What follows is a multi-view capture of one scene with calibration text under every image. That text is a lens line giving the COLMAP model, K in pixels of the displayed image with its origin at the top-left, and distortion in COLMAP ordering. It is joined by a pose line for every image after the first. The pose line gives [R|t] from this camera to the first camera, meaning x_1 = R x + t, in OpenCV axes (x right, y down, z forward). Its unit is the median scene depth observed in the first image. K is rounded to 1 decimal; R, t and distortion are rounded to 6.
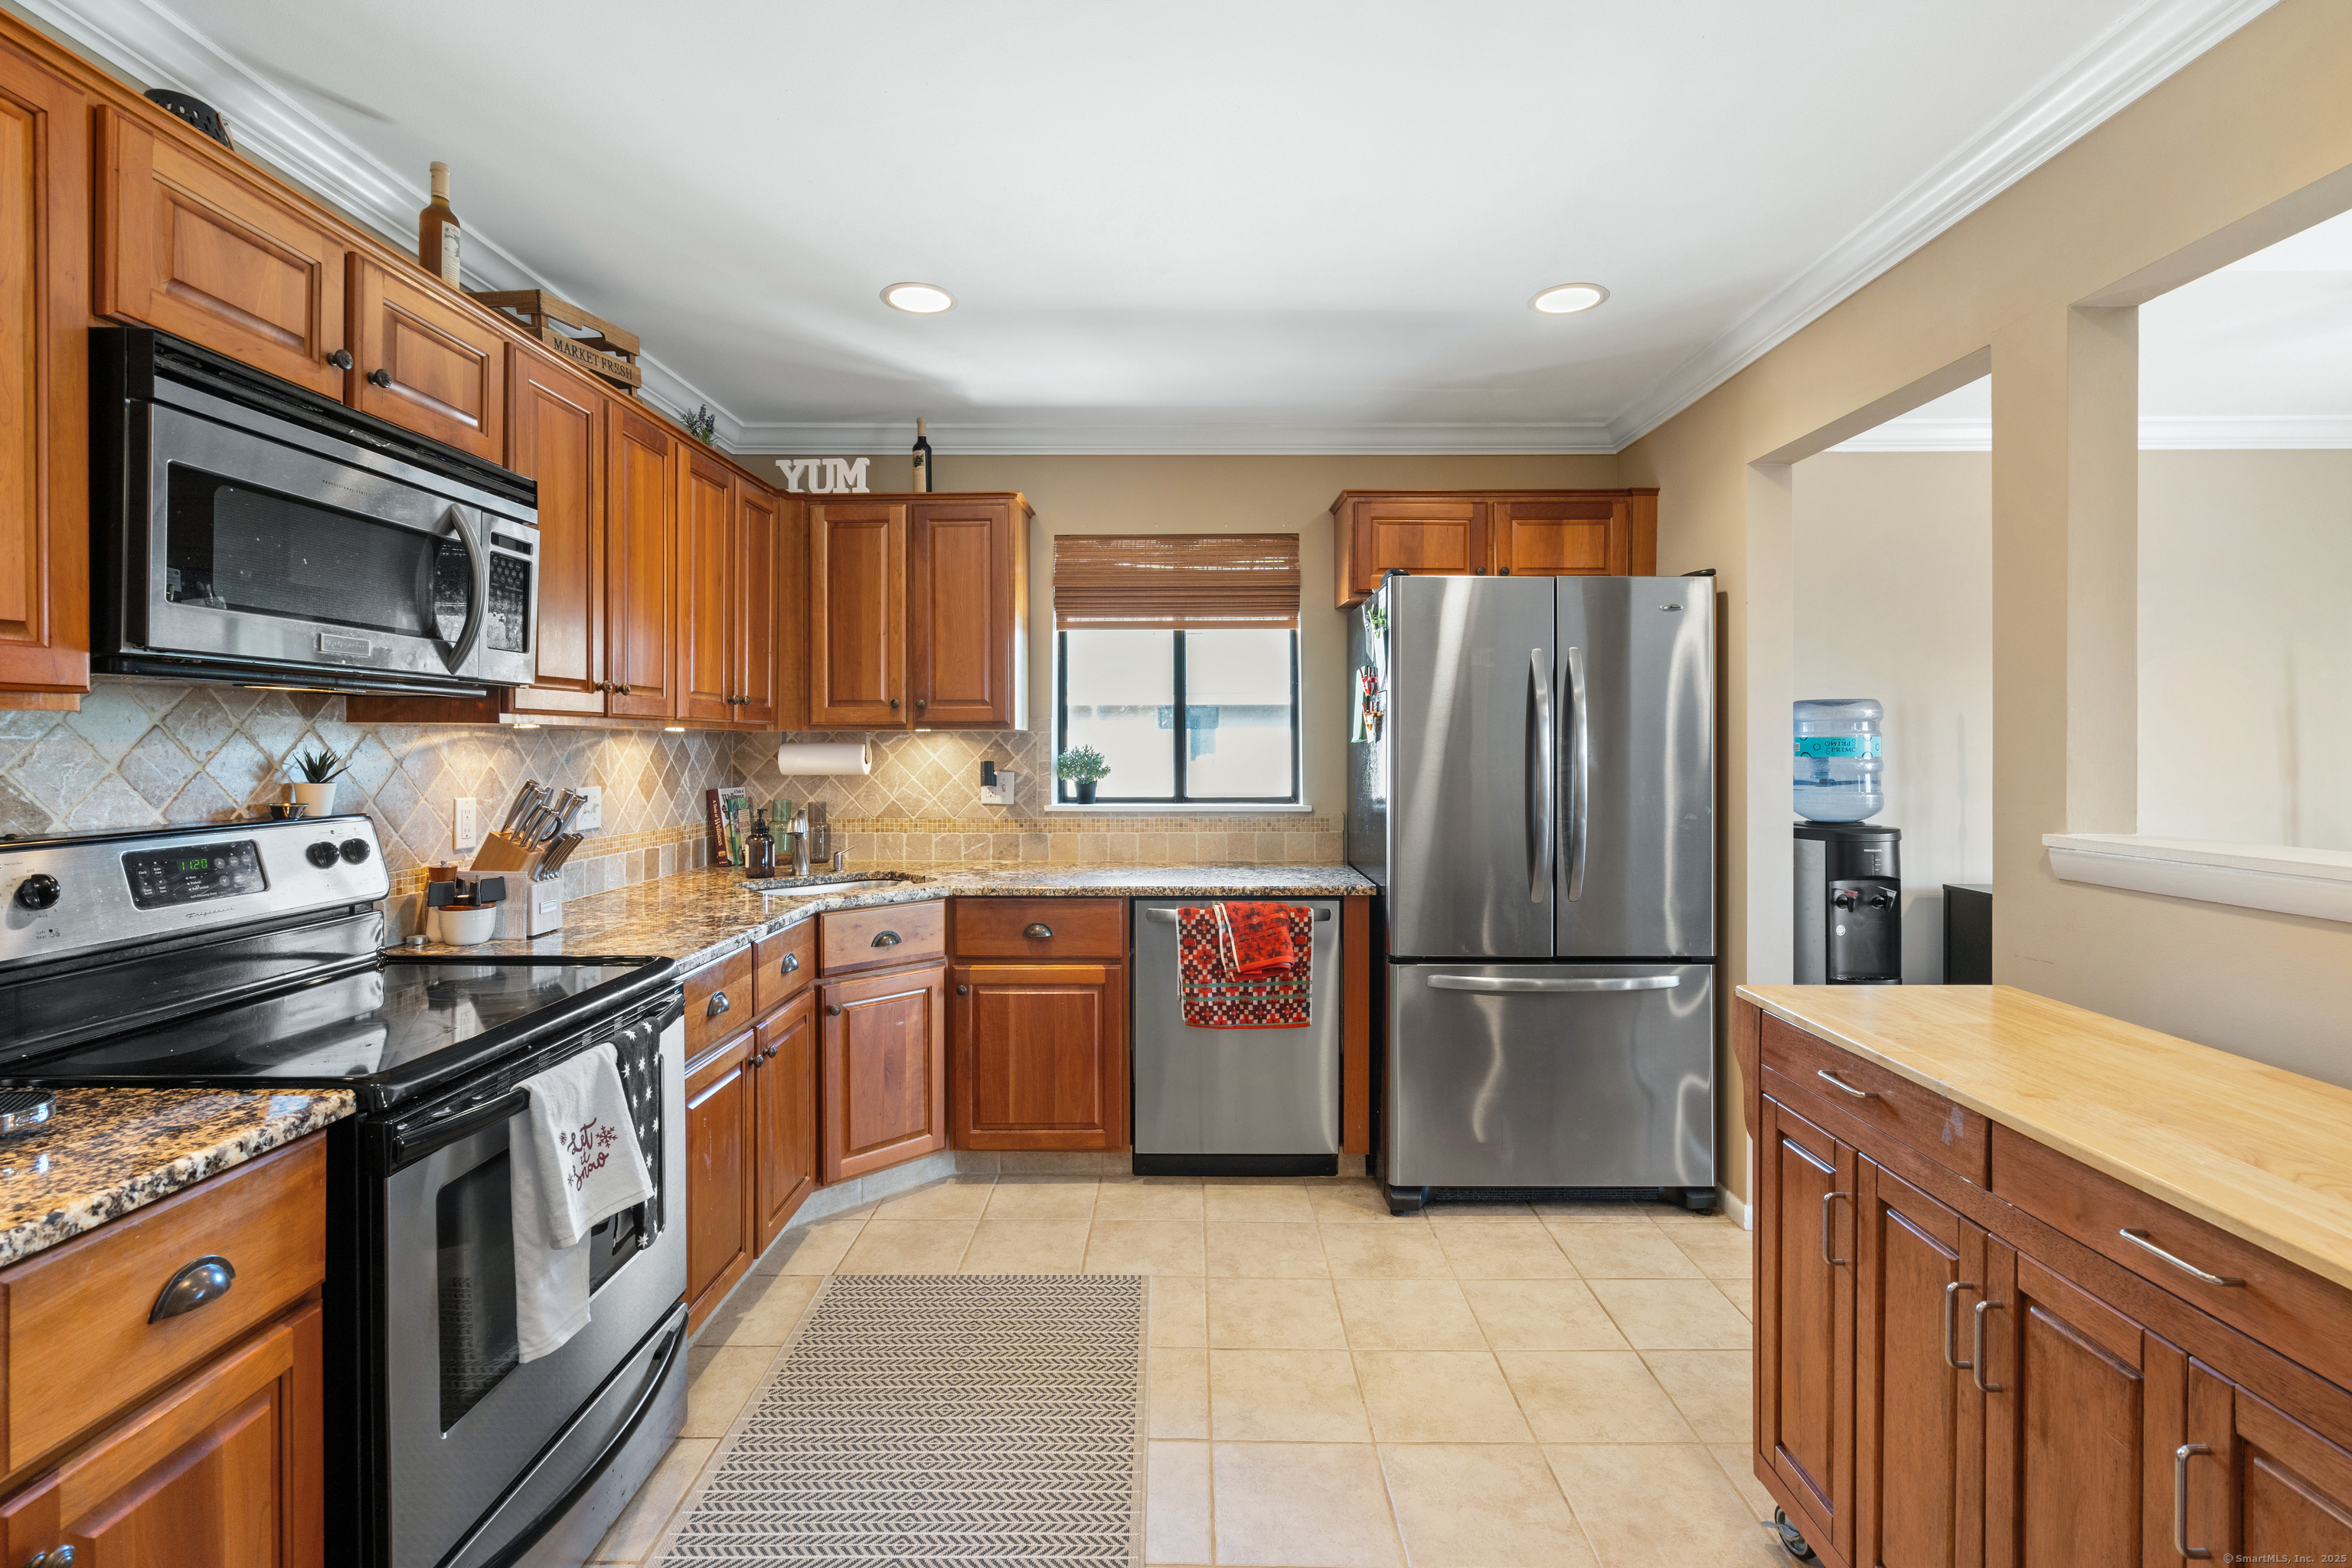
lens RADIAL K [[1077.9, 0, 1171.3], [0, 1077.9, 747.3], [0, 0, 1]] dist [-0.003420, 0.000900]
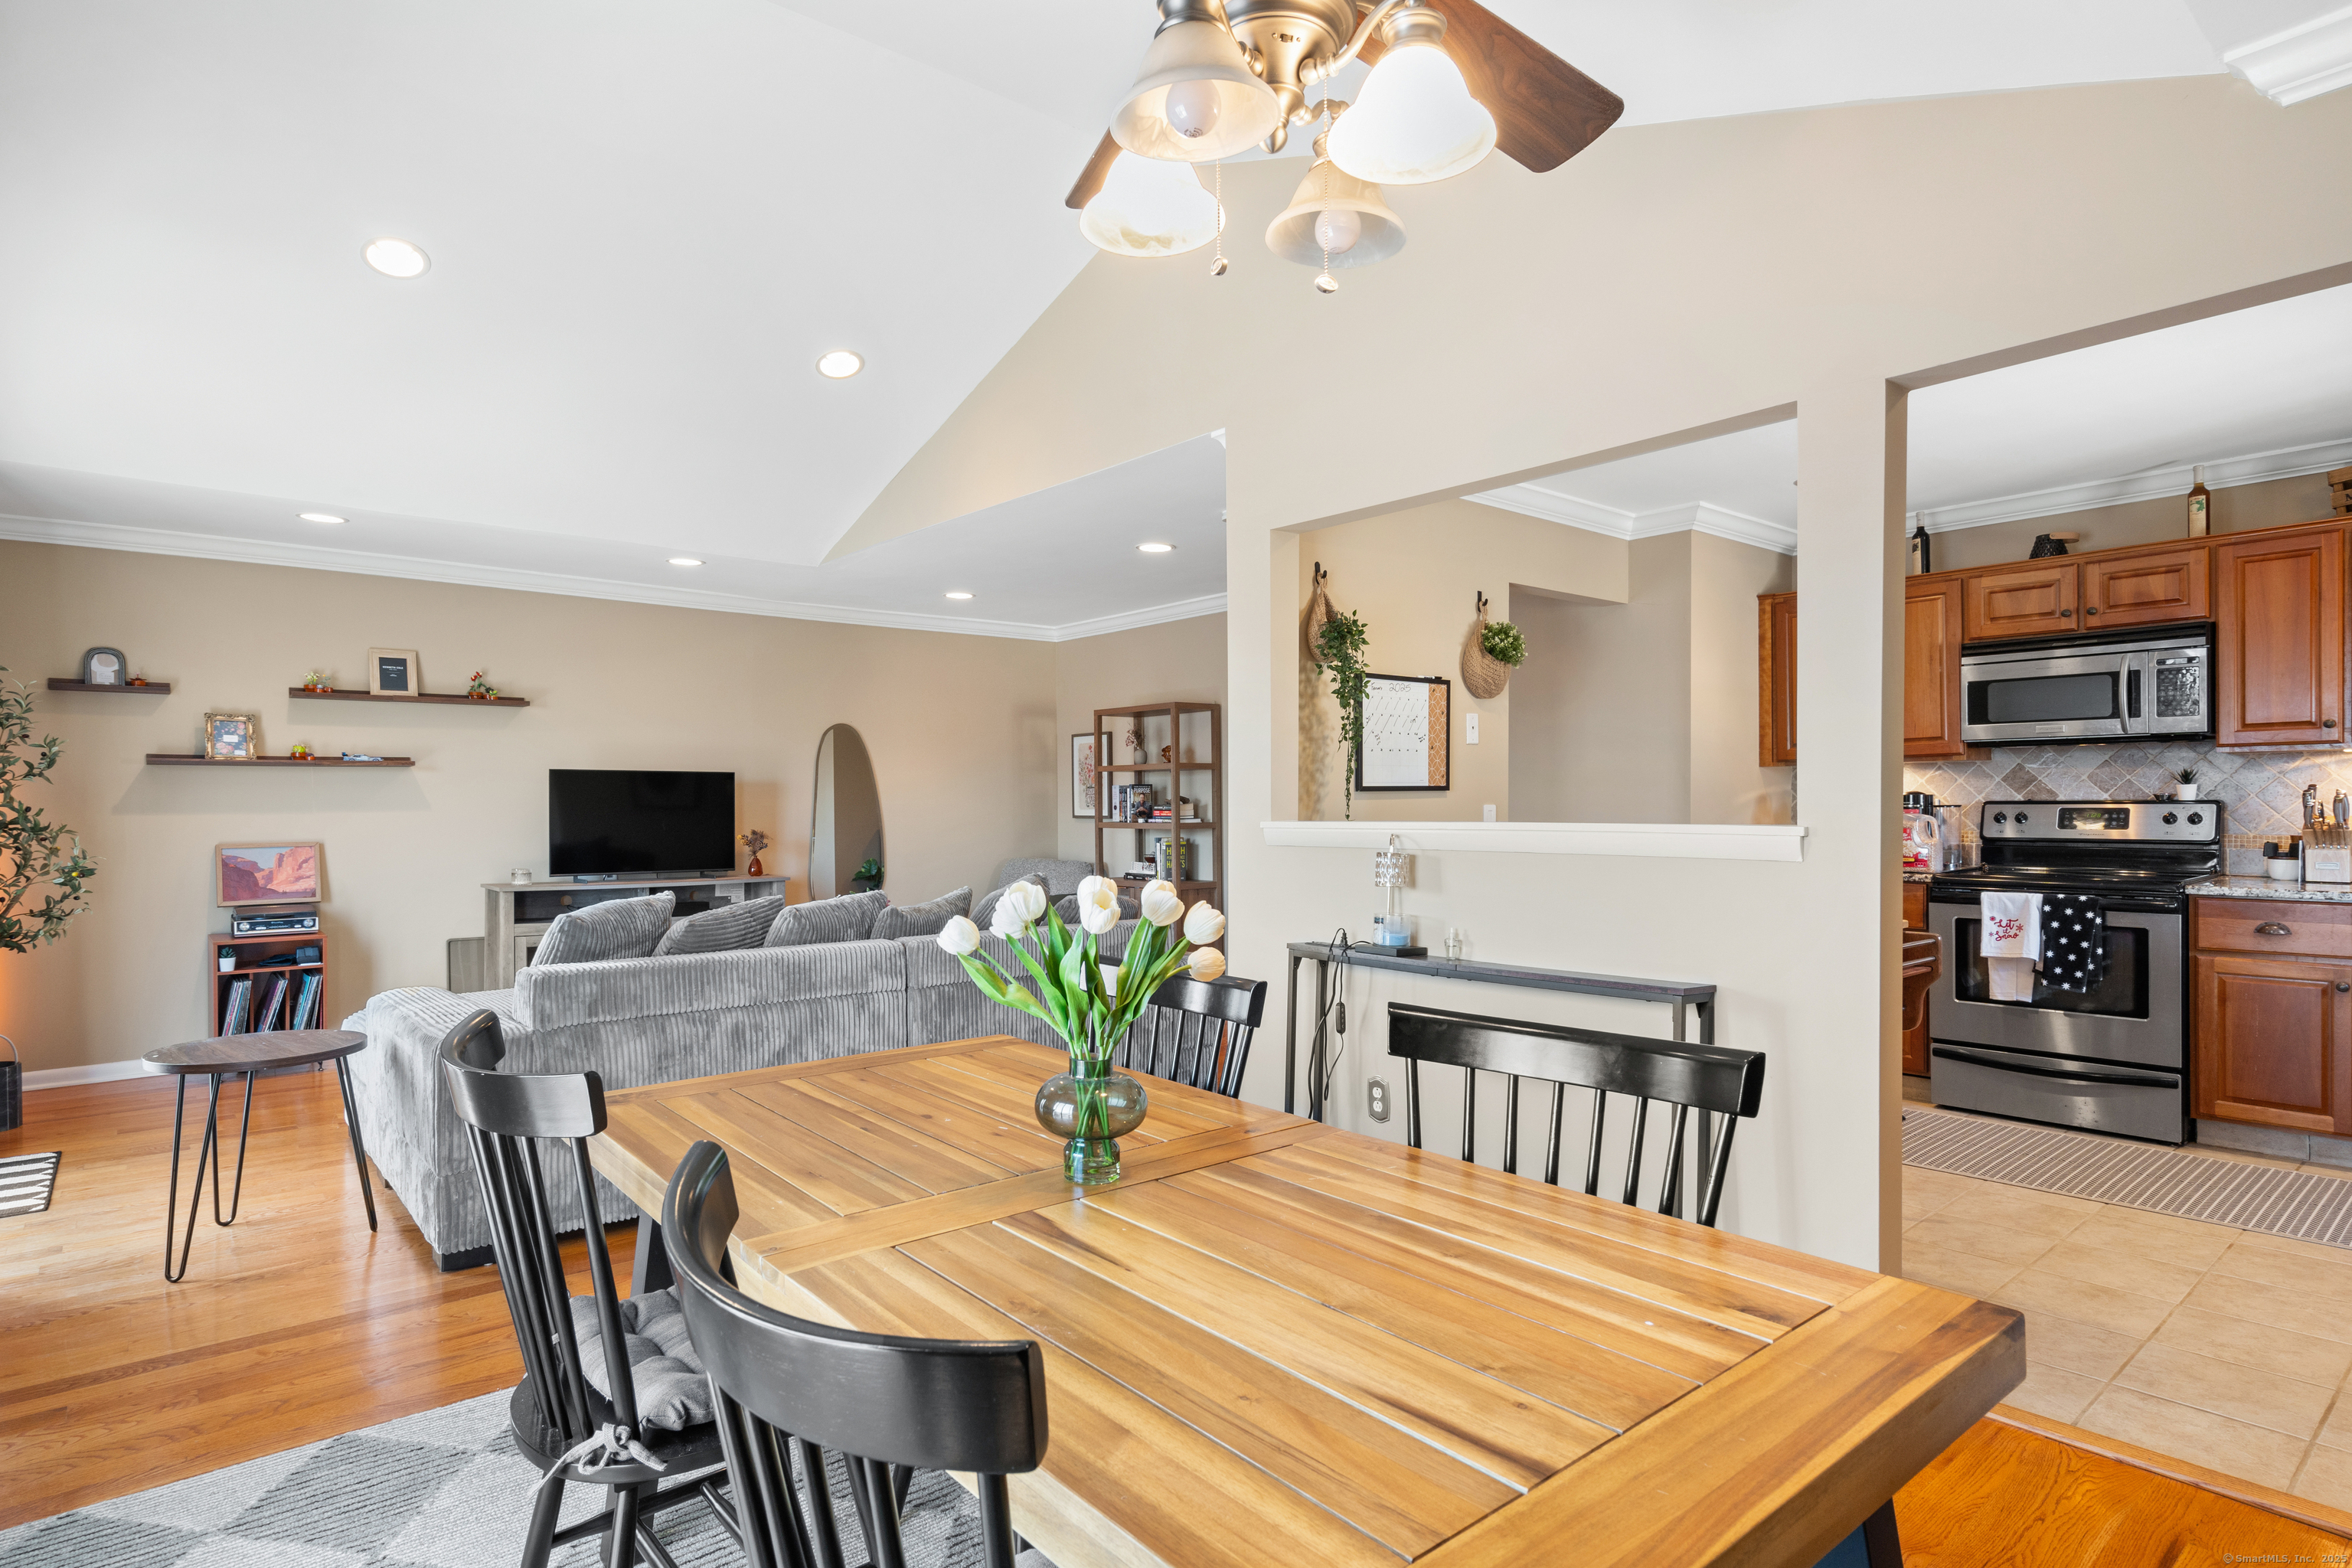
lens RADIAL K [[1222.2, 0, 1167.6], [0, 1222.2, 813.3], [0, 0, 1]] dist [0.002836, 0.001167]
pose [[-0.756193, 0.016463, -0.654141, 1.391975], [0.009817, 0.999856, 0.013816, 0.022971], [0.654275, 0.004026, -0.756246, 0.928829]]
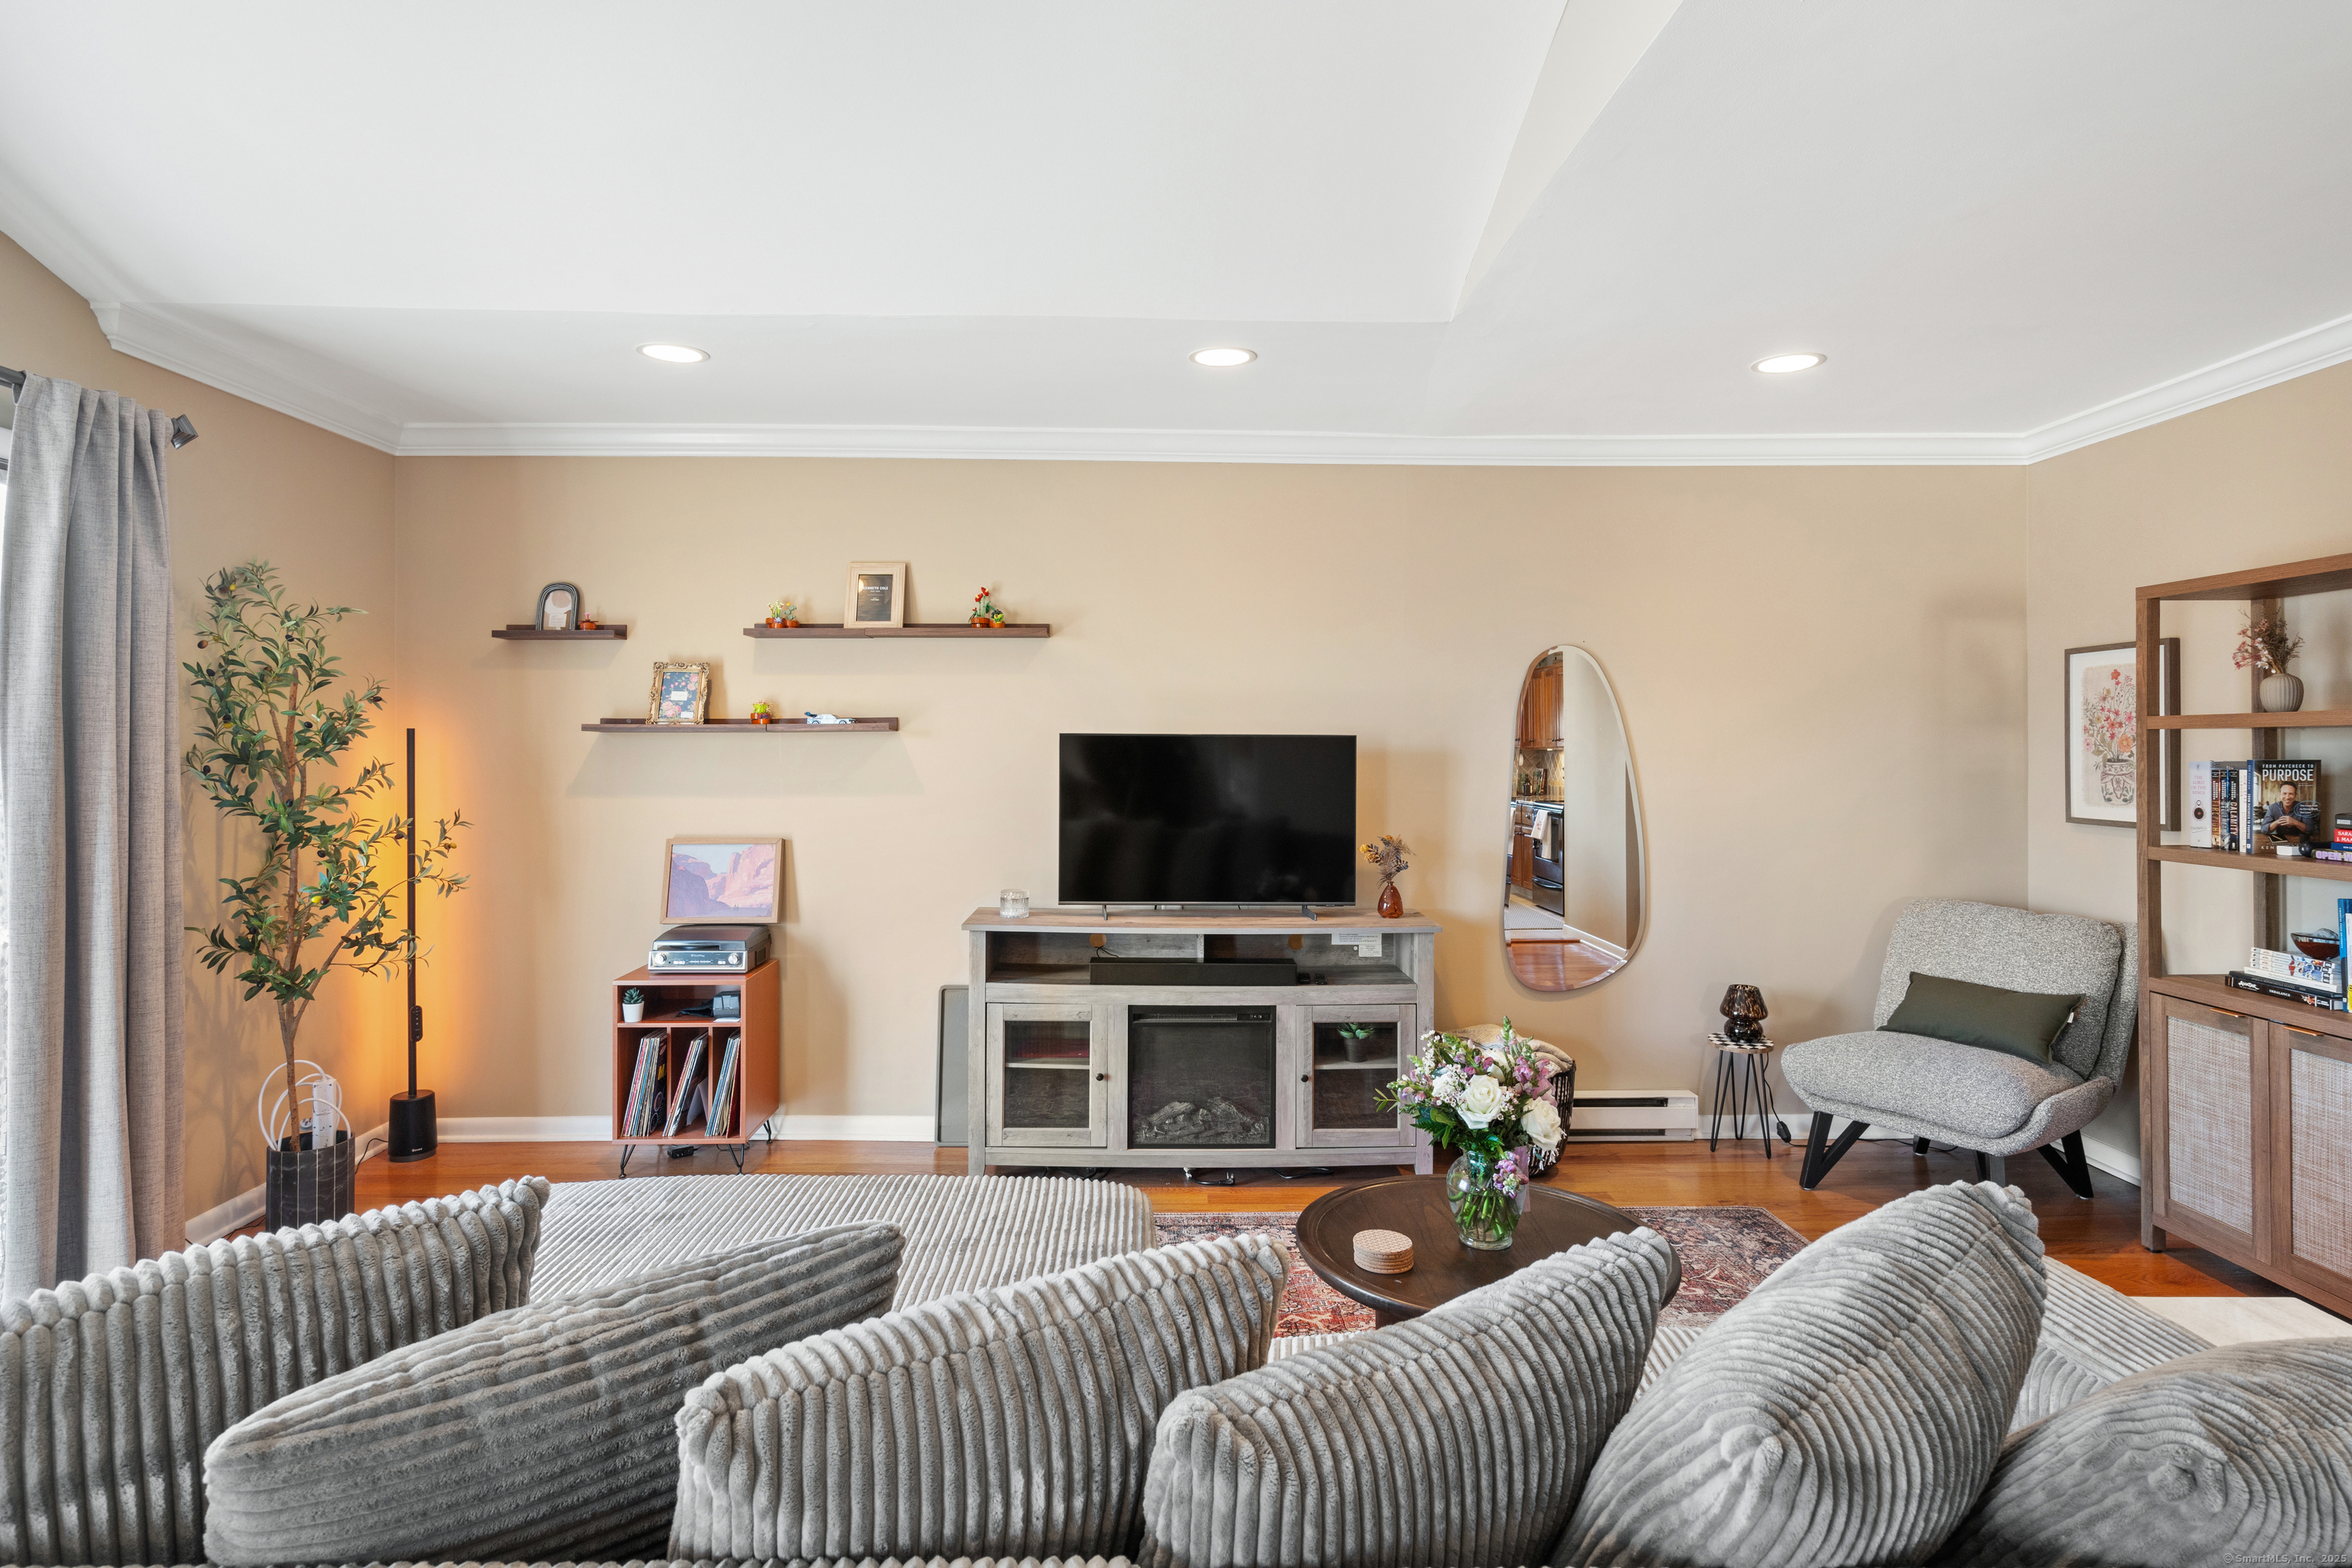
lens RADIAL K [[1250.8, 0, 1163.8], [0, 1250.8, 743.7], [0, 0, 1]] dist [0.001725, 0.000949]
pose [[-0.999433, 0.005361, -0.033233, 0.782259], [0.005421, 0.999984, -0.001711, -0.018427], [0.033224, -0.001890, -0.999446, 0.042648]]
